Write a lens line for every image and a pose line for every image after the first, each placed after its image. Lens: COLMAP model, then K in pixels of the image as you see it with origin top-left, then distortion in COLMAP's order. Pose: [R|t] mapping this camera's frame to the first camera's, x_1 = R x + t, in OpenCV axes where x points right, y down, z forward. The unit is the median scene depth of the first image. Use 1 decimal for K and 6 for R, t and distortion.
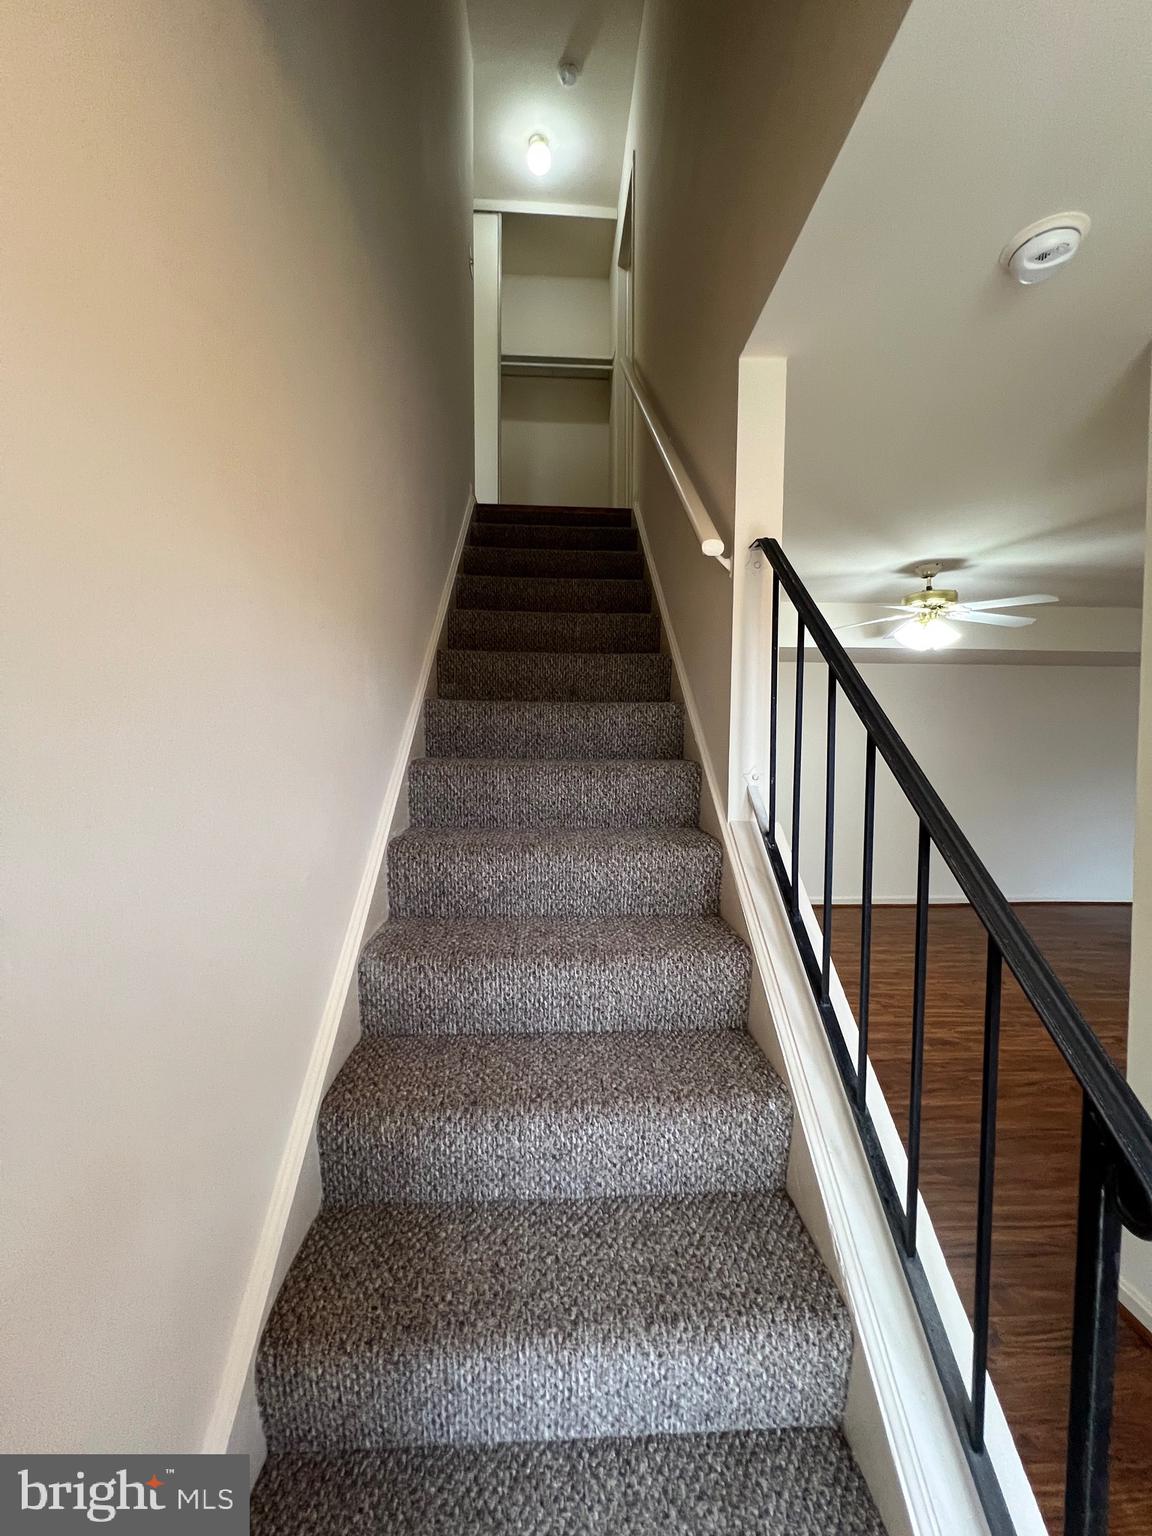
lens RADIAL K [[614.0, 0, 588.3], [0, 614.0, 755.3], [0, 0, 1]] dist [-0.003494, 0.000685]
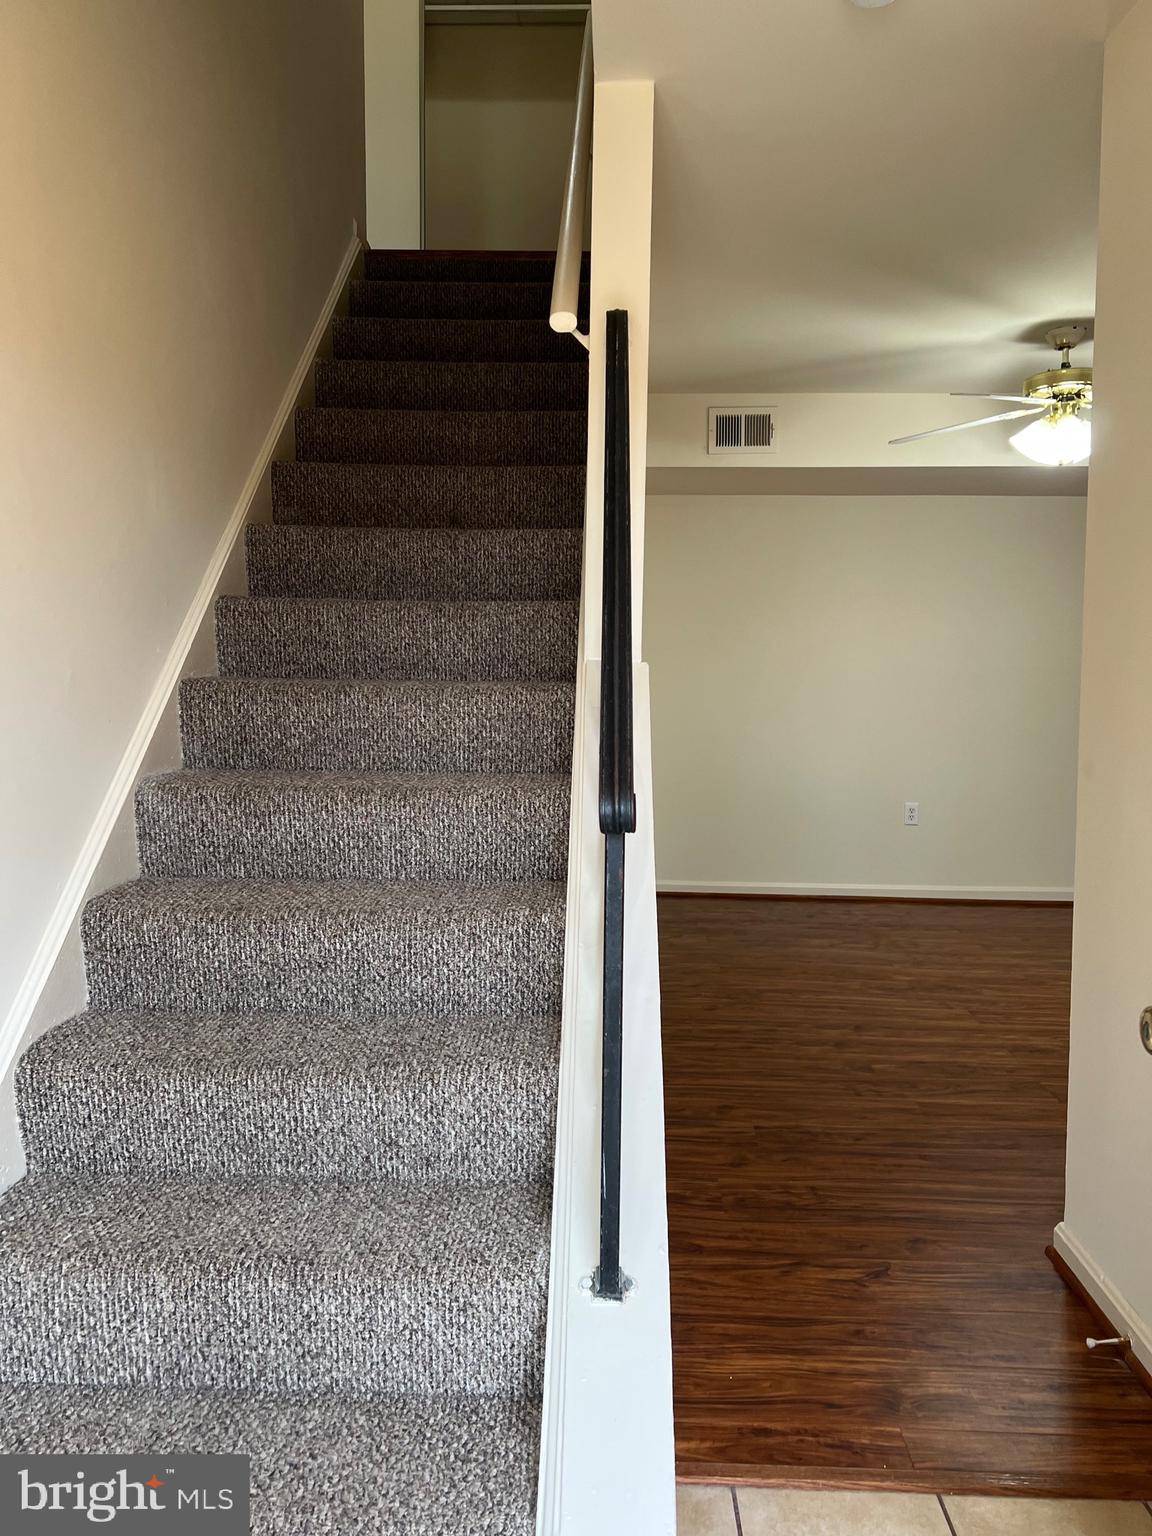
lens RADIAL K [[1166.9, 0, 593.1], [0, 1166.9, 744.7], [0, 0, 1]] dist [0.050096, -0.053924]
pose [[0.996286, 0.009332, -0.085596, 0.528880], [-0.006336, 0.999360, 0.035201, 0.235861], [0.085870, -0.034528, 0.995708, -0.795112]]
